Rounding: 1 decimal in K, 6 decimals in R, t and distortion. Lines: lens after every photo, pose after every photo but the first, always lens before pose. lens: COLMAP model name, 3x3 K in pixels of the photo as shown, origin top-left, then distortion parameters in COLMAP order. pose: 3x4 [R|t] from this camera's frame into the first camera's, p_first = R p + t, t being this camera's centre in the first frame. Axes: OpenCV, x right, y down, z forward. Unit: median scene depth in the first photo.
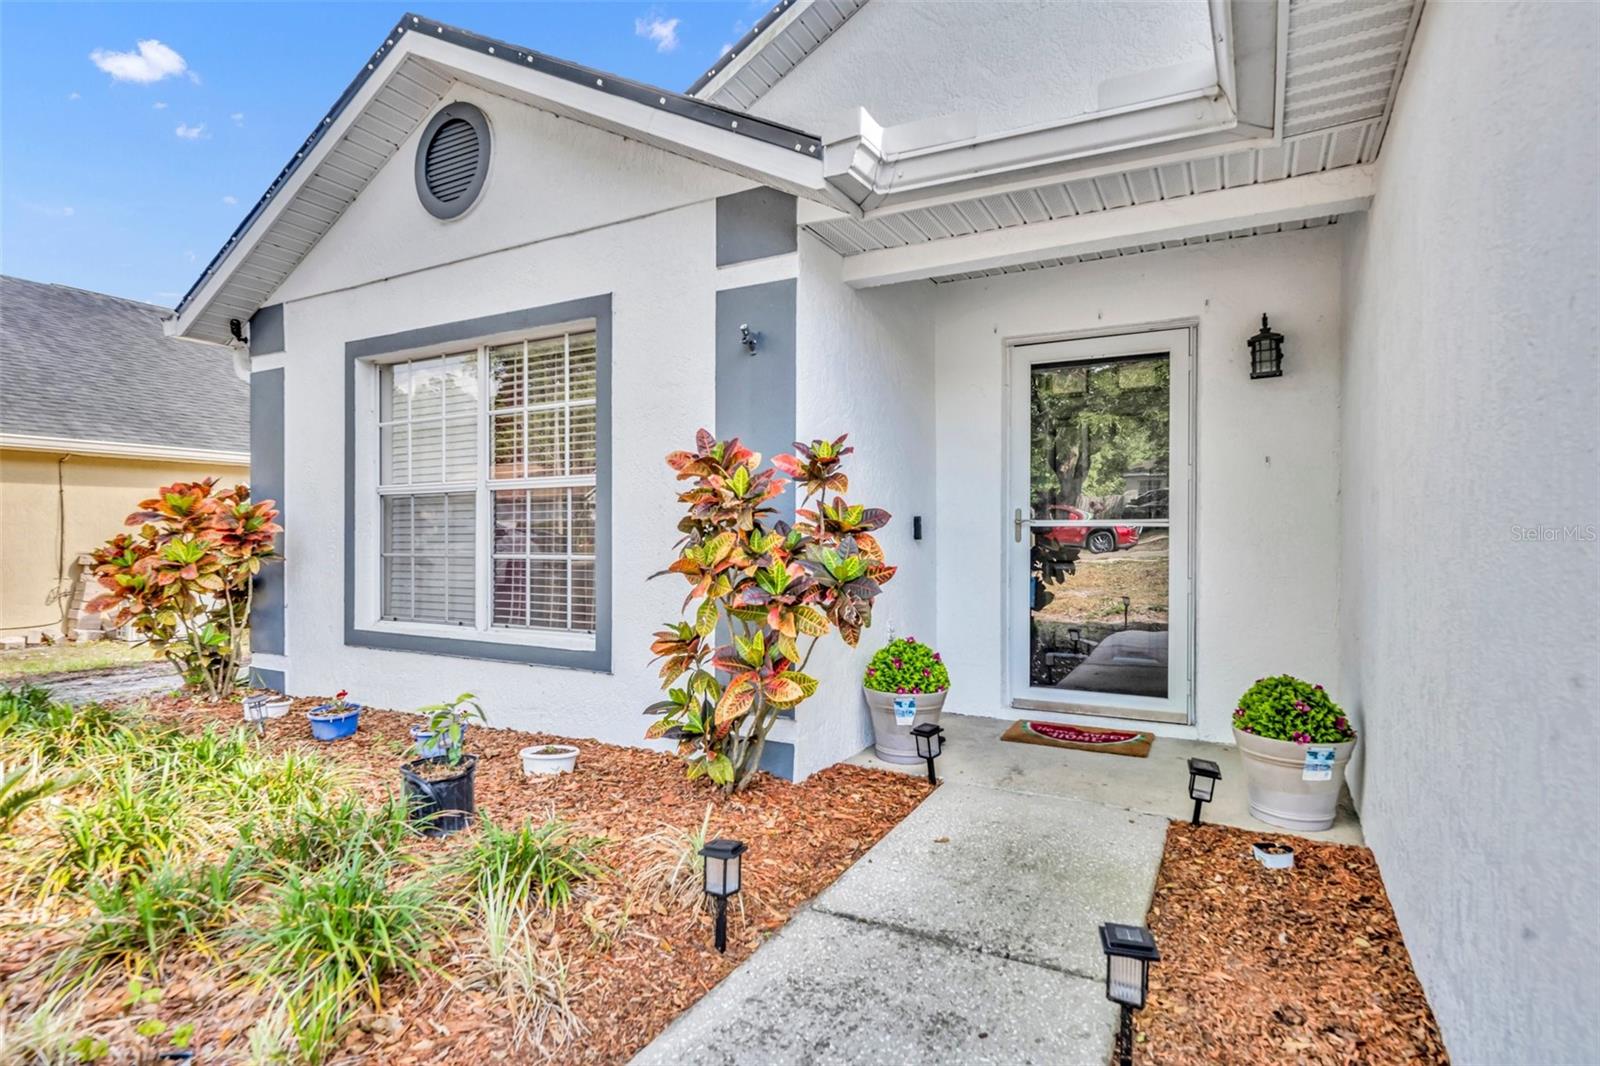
lens RADIAL K [[869.0, 0, 800.0], [0, 869.0, 533.0], [0, 0, 1]] dist [0.000609, -0.000166]
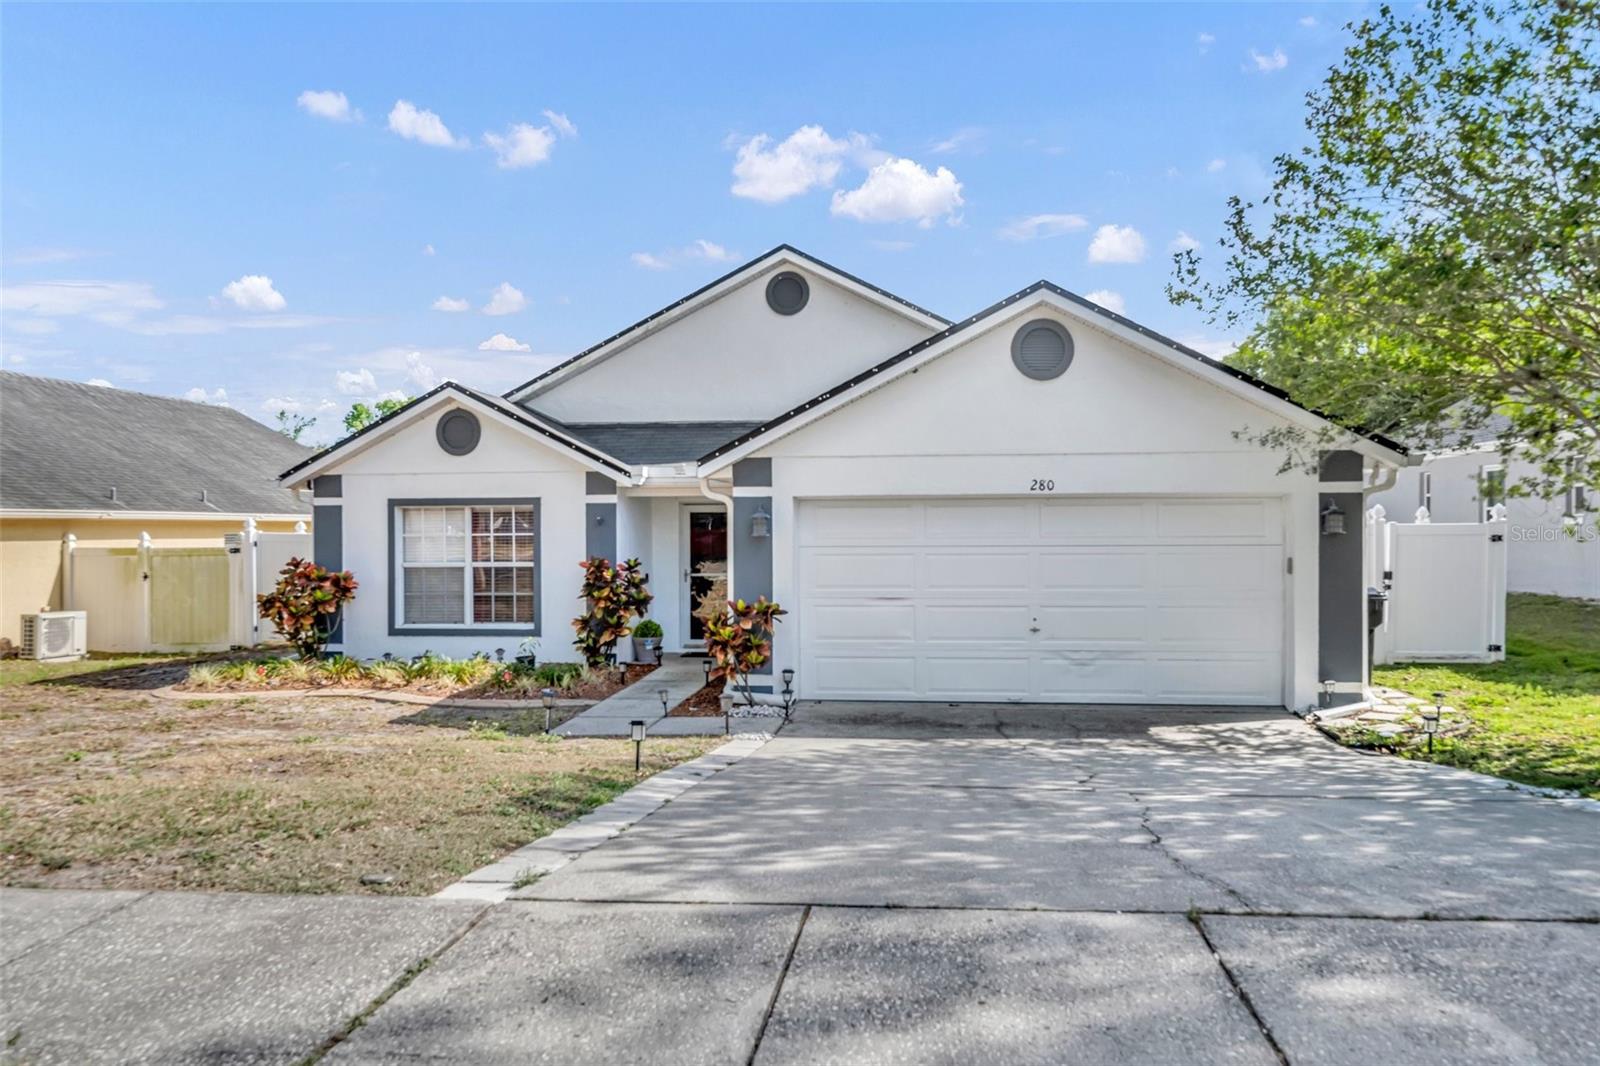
lens RADIAL K [[869.0, 0, 800.0], [0, 869.0, 533.0], [0, 0, 1]] dist [0.000609, -0.000166]
pose [[0.928120, -0.001598, 0.372277, -0.470295], [0.005905, 0.999928, -0.010429, -0.129066], [-0.372233, 0.011877, 0.928063, -1.813748]]
